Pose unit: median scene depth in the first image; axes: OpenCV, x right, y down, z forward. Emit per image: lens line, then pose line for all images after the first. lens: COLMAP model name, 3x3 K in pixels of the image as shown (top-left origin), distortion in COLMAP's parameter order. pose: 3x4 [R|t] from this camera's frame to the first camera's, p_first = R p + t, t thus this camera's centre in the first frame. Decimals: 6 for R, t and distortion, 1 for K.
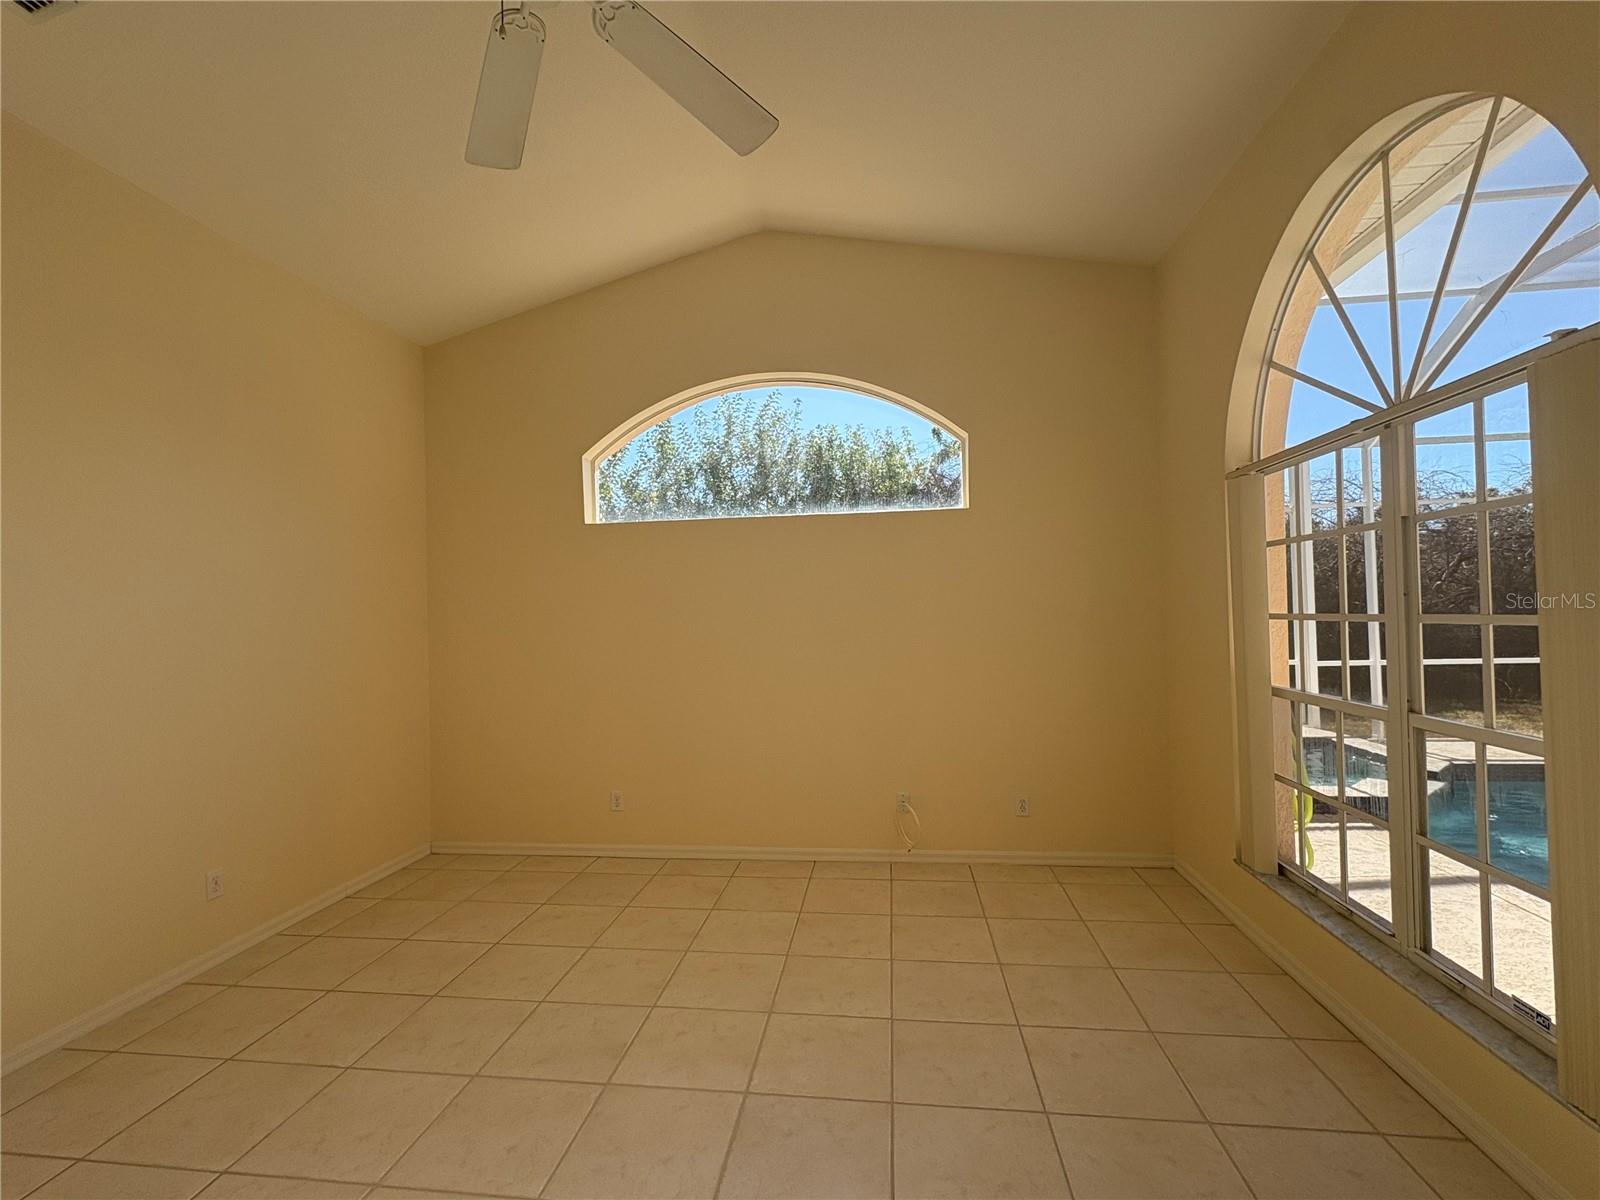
lens RADIAL K [[710.0, 0, 796.2], [0, 710.0, 599.2], [0, 0, 1]] dist [0.000643, -0.000752]
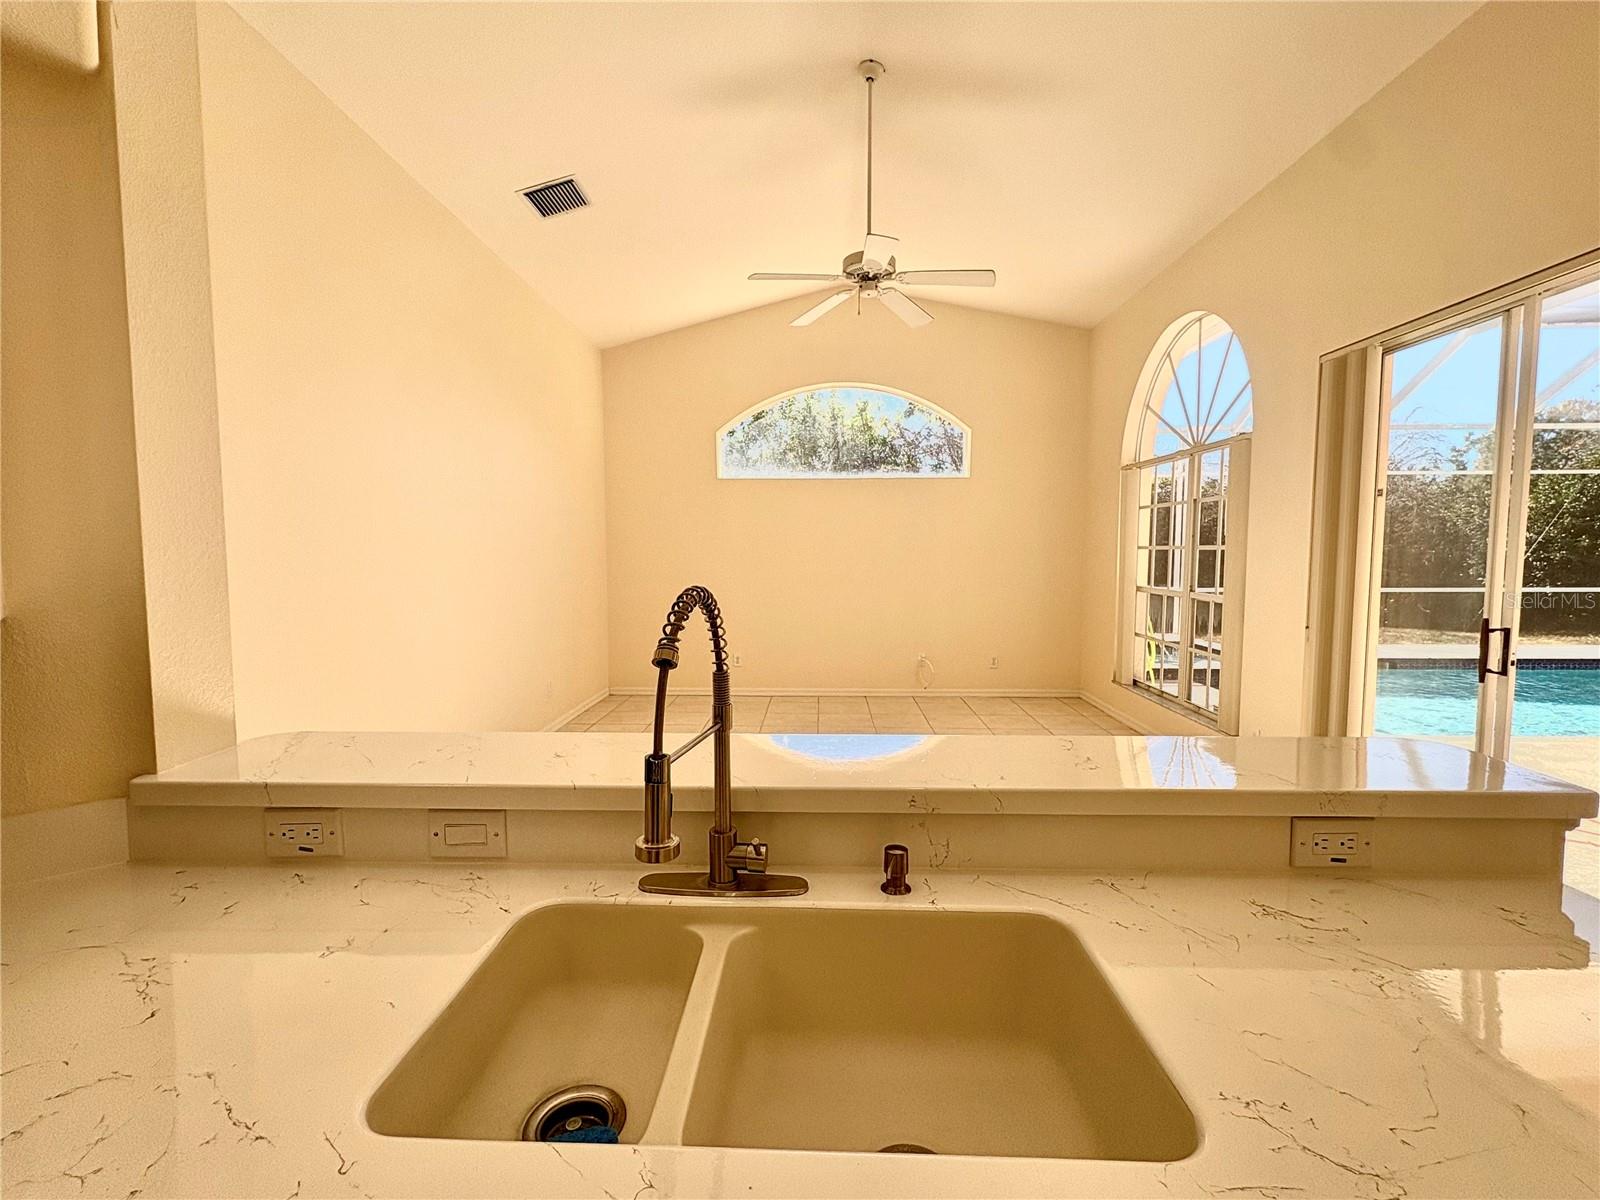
lens RADIAL K [[710.0, 0, 804.5], [0, 710.0, 599.0], [0, 0, 1]] dist [0.000643, -0.000752]
pose [[0.994175, 0.015596, 0.106645, -0.386100], [-0.025099, 0.995773, 0.088354, 0.015834], [-0.104816, -0.090516, 0.990364, -0.742342]]
